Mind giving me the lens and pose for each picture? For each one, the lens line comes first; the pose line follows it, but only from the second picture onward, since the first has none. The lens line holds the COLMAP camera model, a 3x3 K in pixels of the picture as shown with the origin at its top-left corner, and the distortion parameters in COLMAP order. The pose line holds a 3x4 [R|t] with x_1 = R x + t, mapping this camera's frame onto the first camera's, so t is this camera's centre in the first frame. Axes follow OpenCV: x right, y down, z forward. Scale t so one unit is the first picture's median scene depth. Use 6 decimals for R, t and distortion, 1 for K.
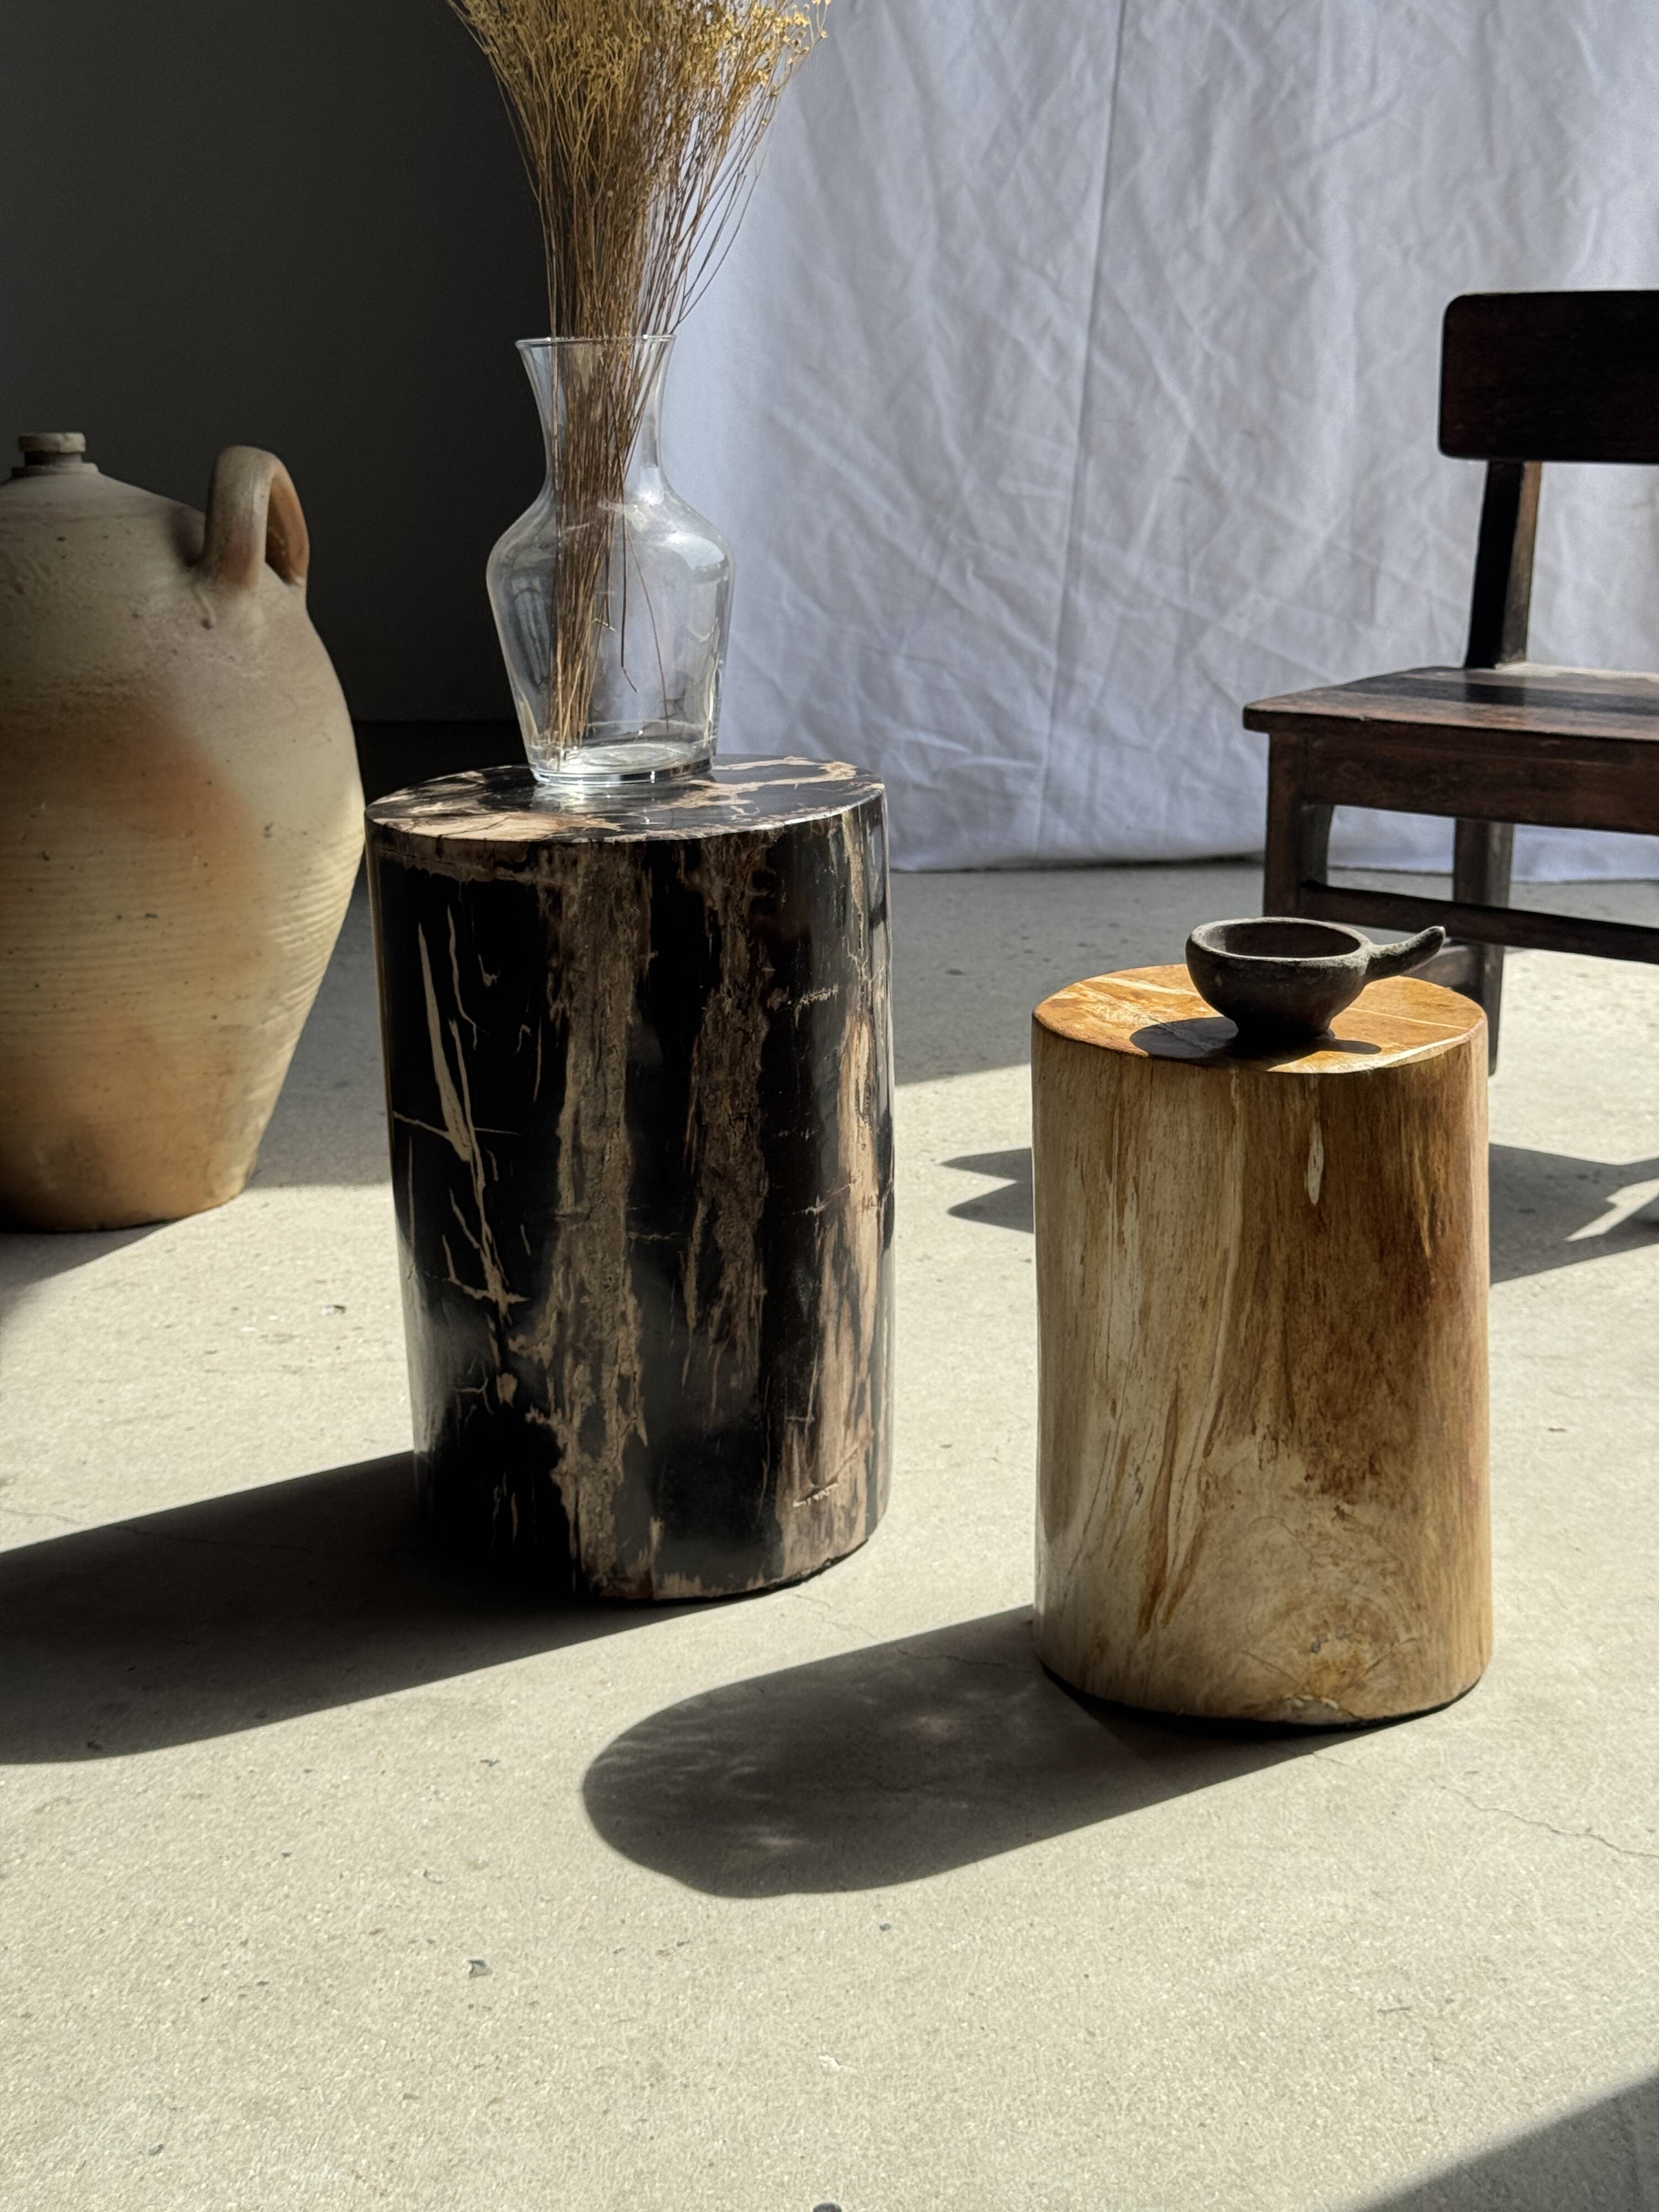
lens RADIAL K [[3229.0, 0, 856.3], [0, 3229.0, 1043.9], [0, 0, 1]] dist [0.118277, 0.000000]
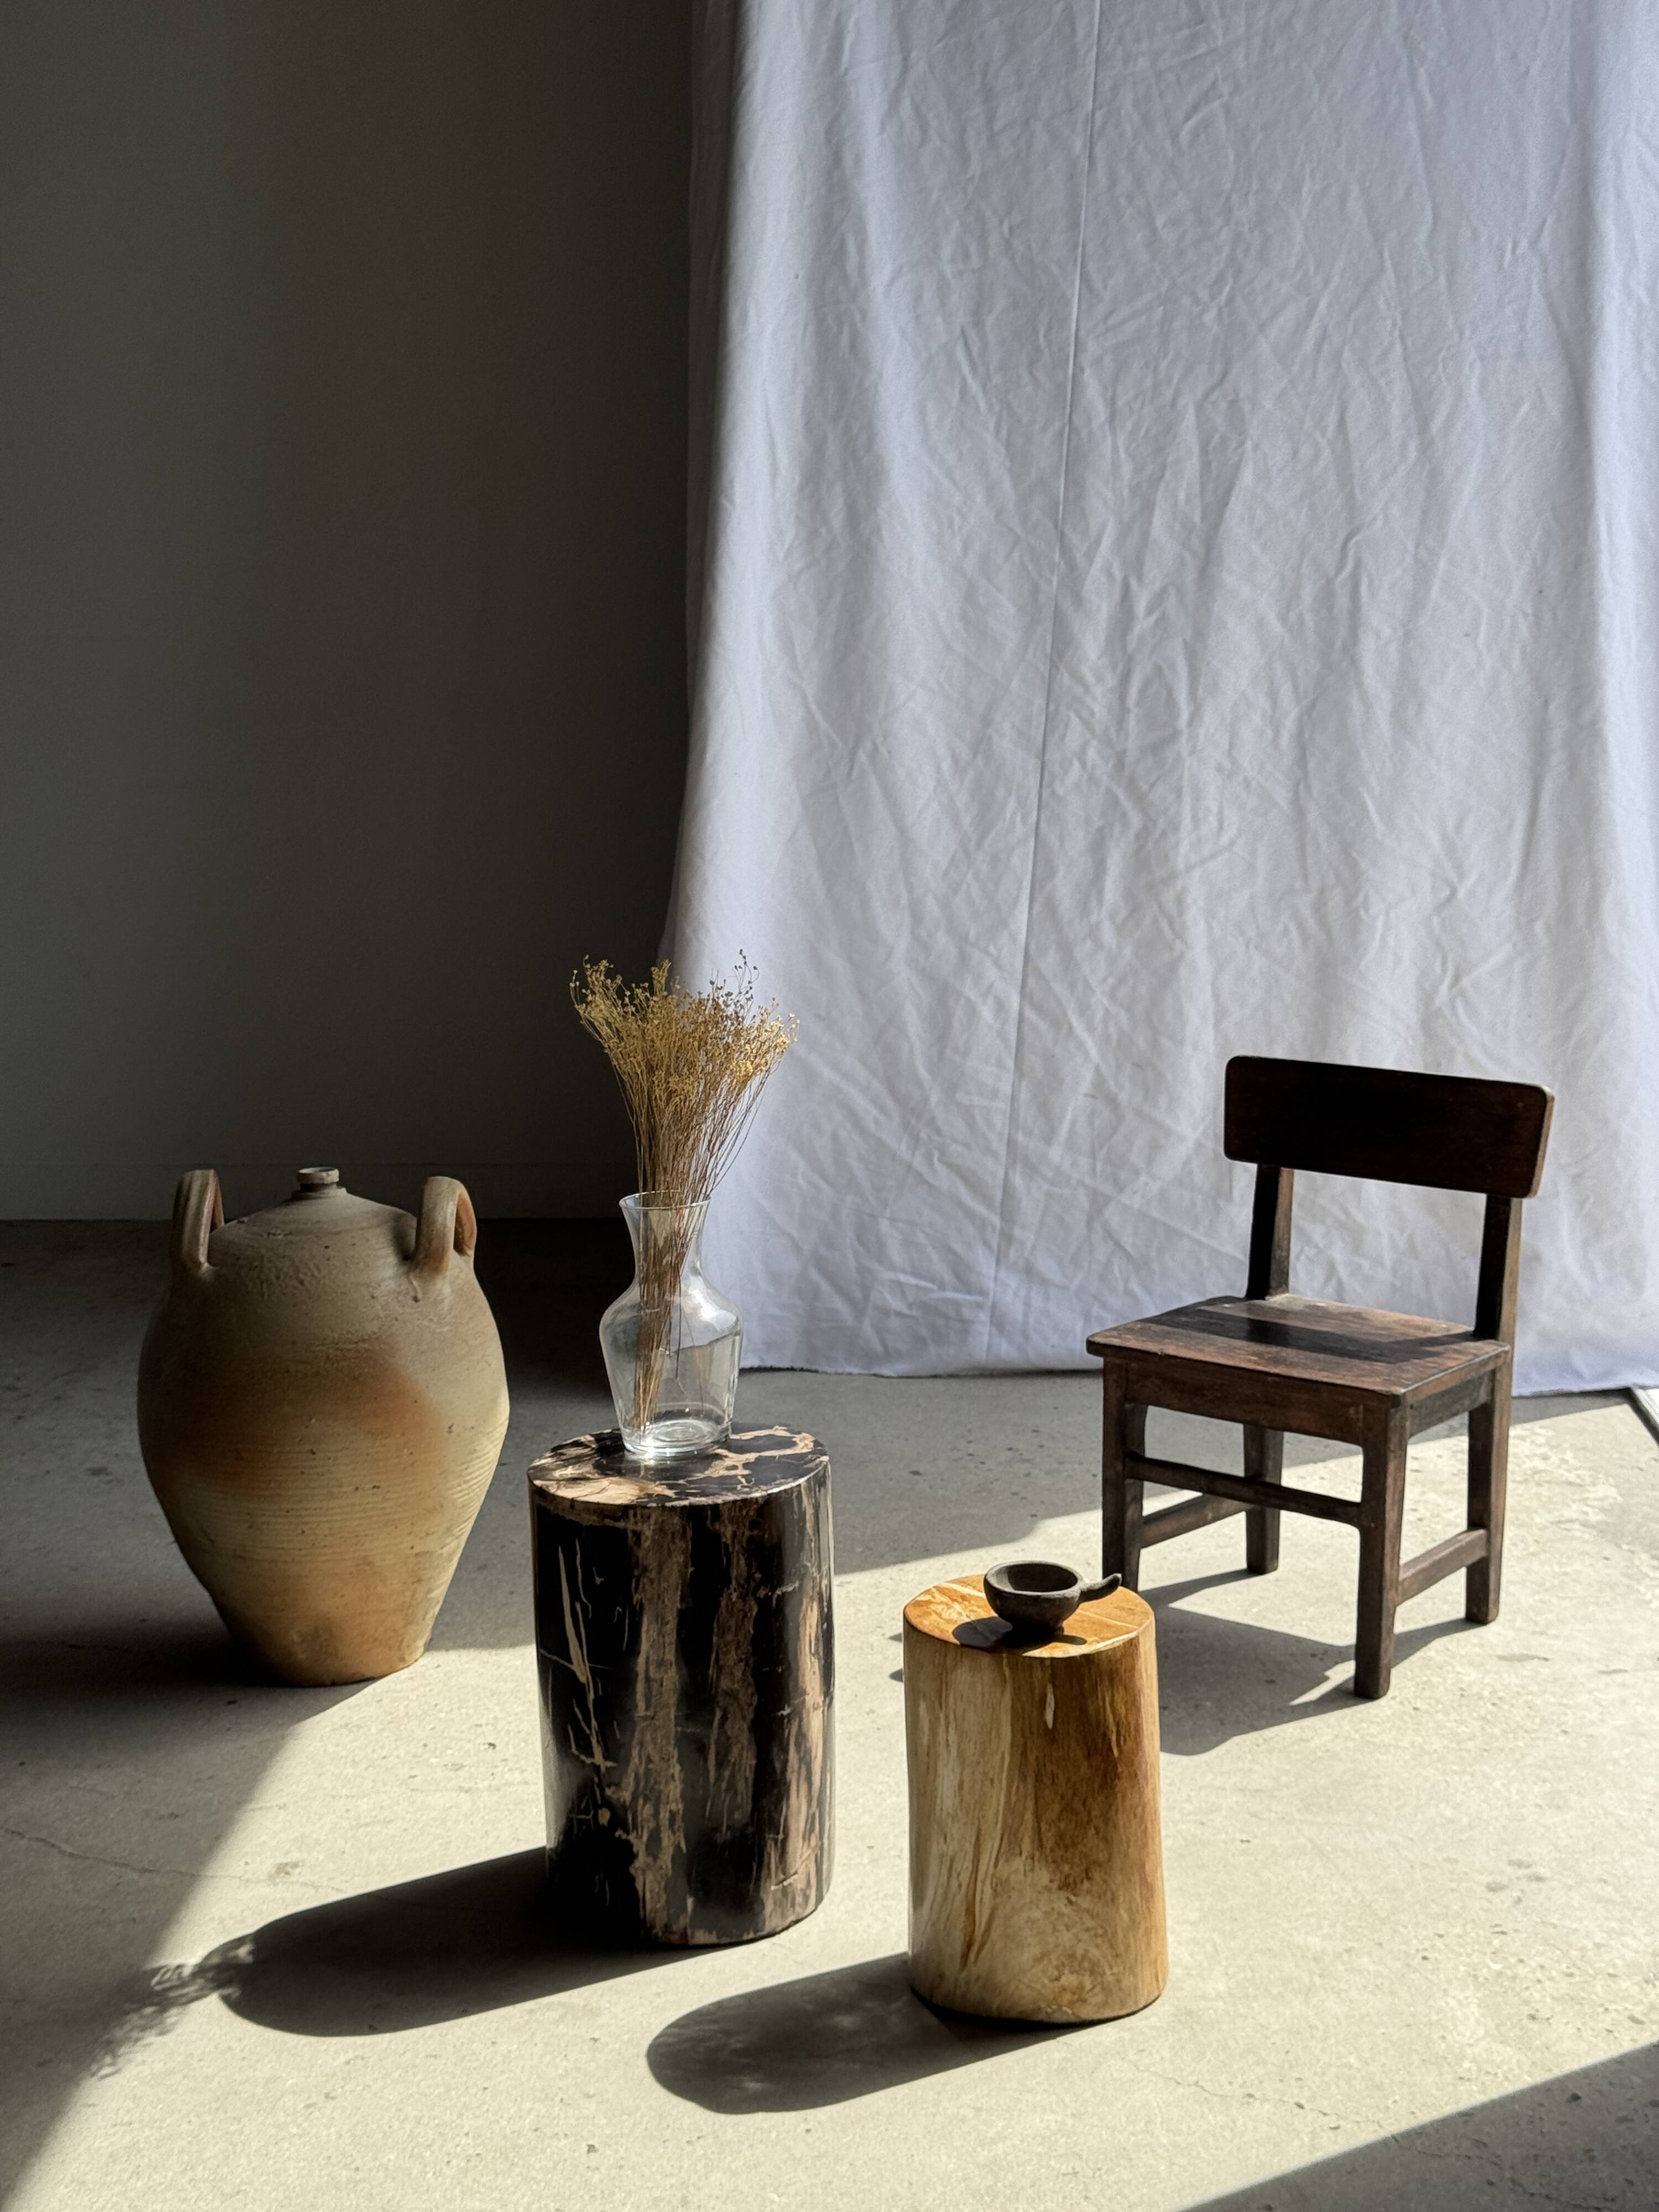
lens RADIAL K [[3229.0, 0, 837.8], [0, 3229.0, 1053.9], [0, 0, 1]] dist [0.118277, 0.000000]
pose [[0.999710, 0.005857, -0.023368, 0.054534], [-0.007939, 0.995909, -0.090013, -0.144401], [0.022745, 0.090172, 0.995666, -0.762235]]
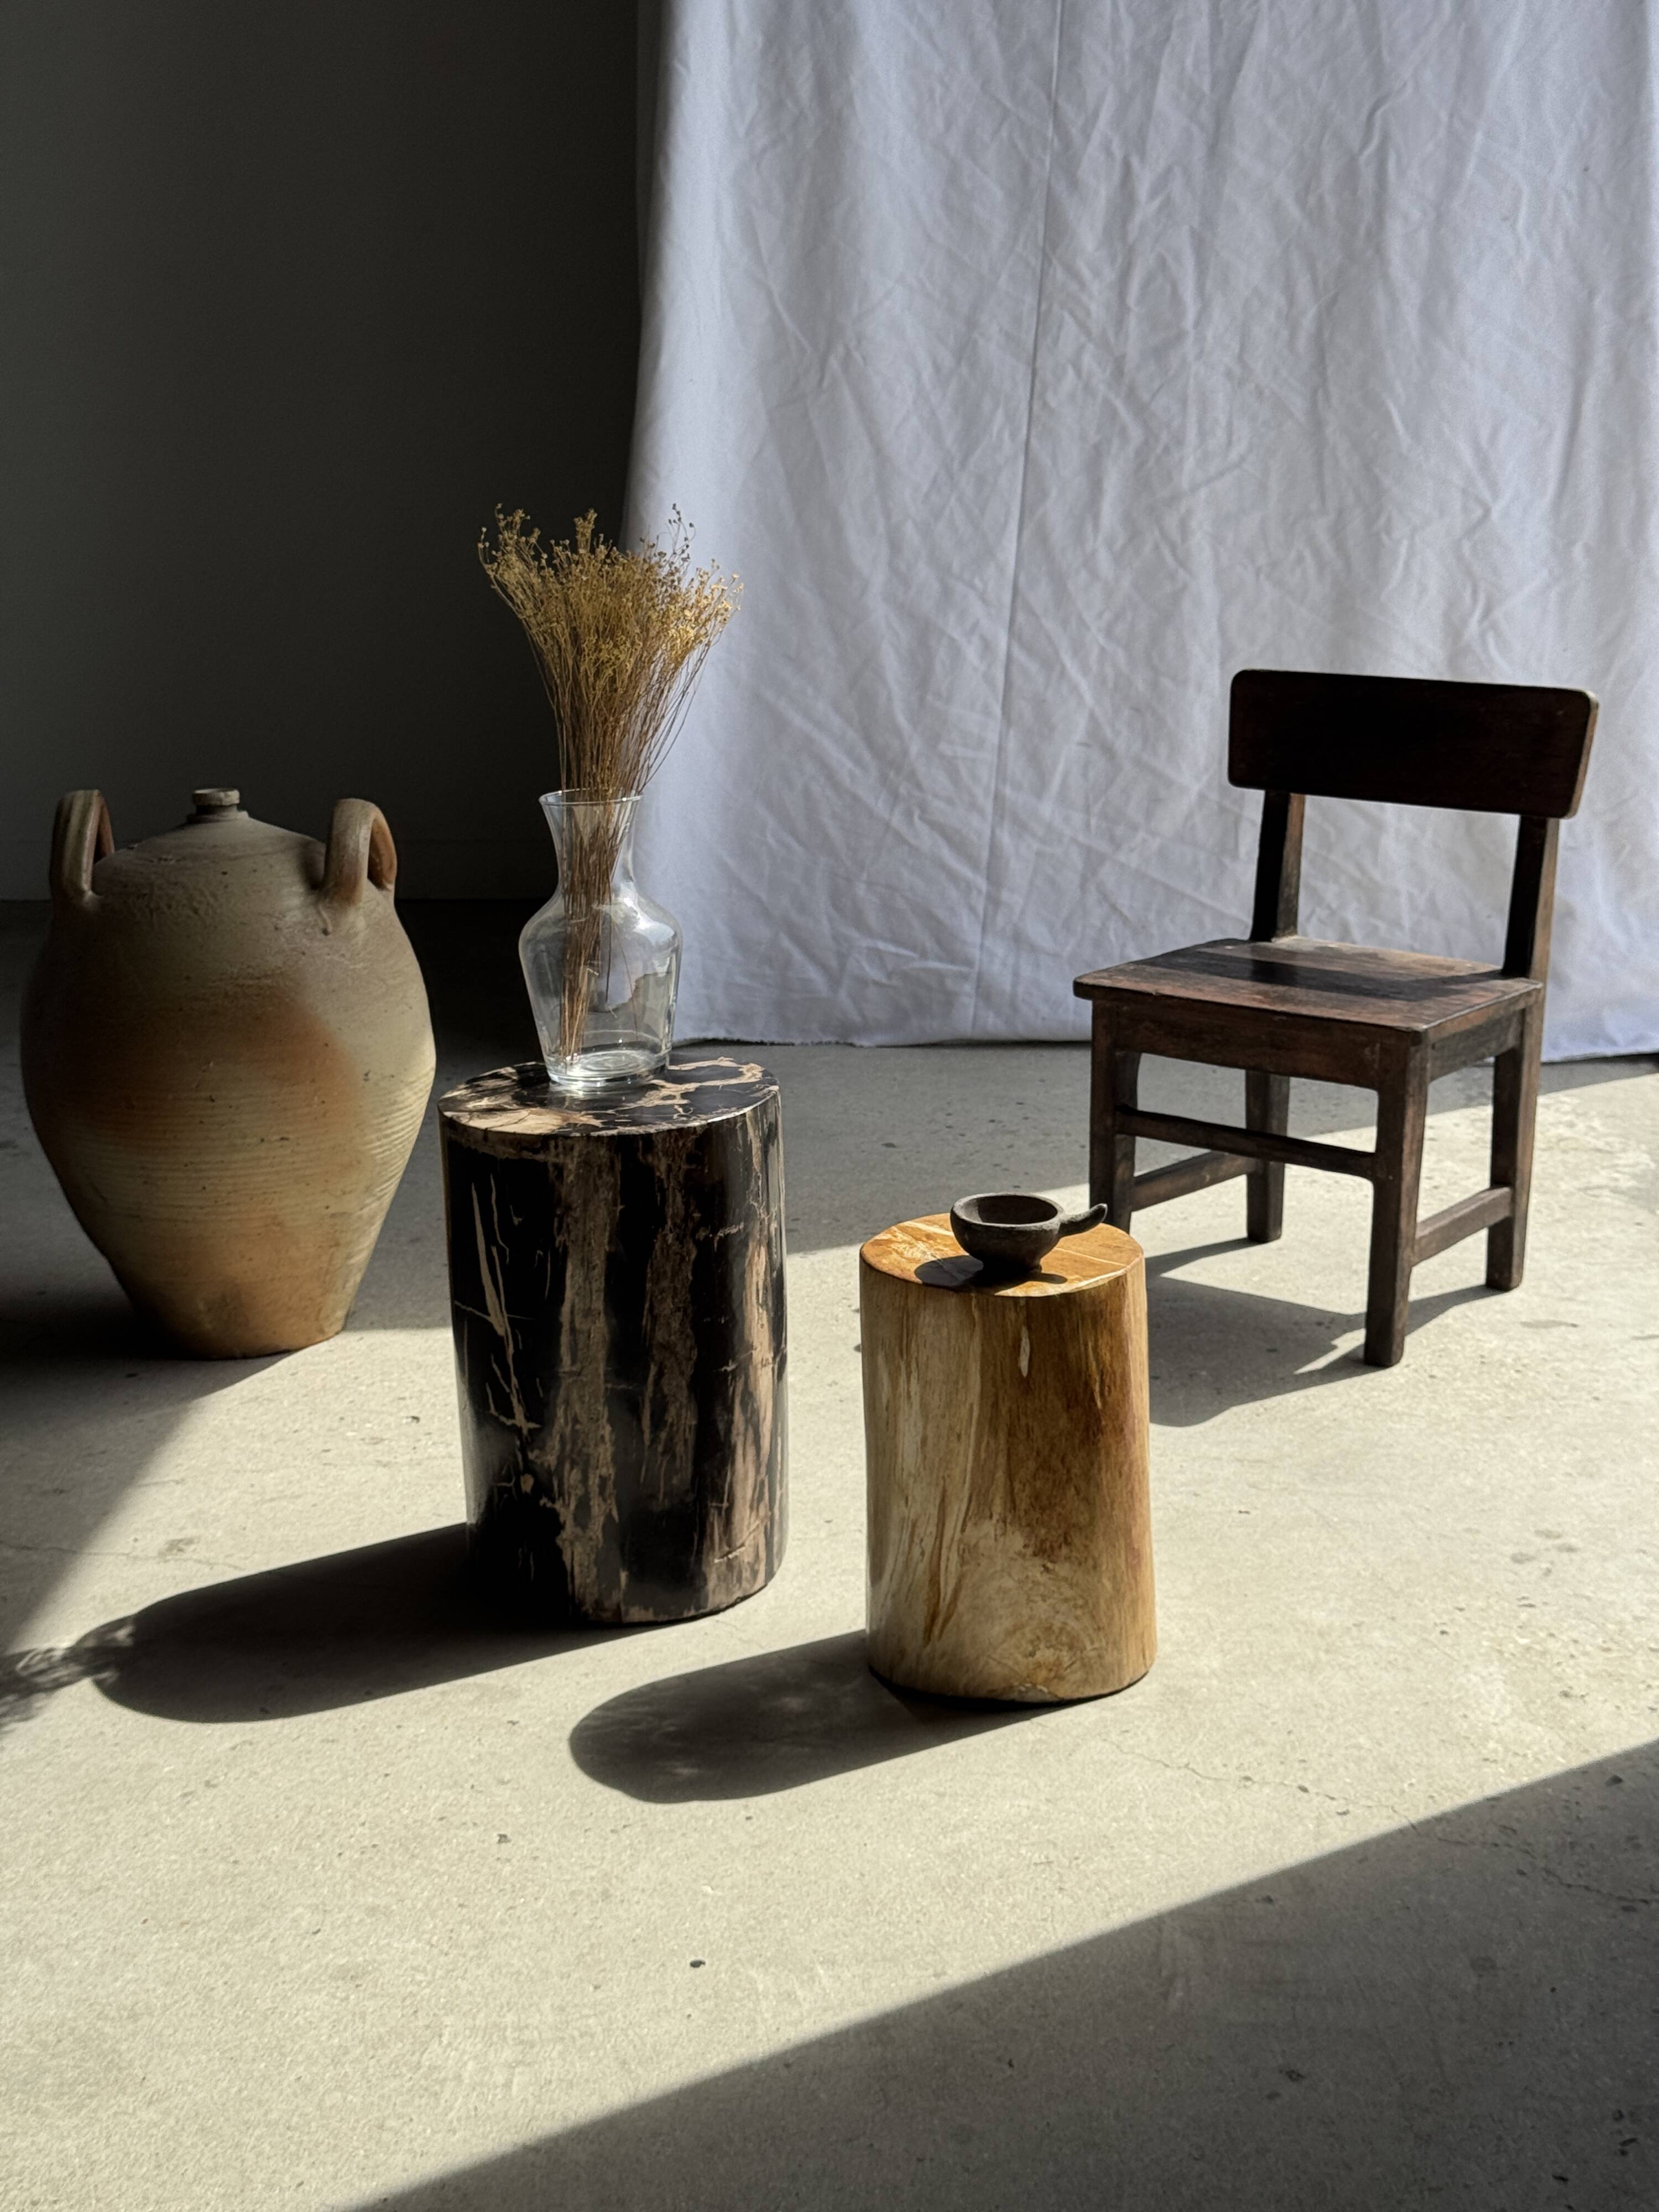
lens RADIAL K [[3229.0, 0, 857.4], [0, 3229.0, 1068.1], [0, 0, 1]] dist [0.118277, 0.000000]
pose [[0.999823, 0.005188, -0.018089, 0.075985], [-0.005350, 0.999946, -0.008917, -0.078477], [0.018042, 0.009012, 0.999797, -0.538789]]
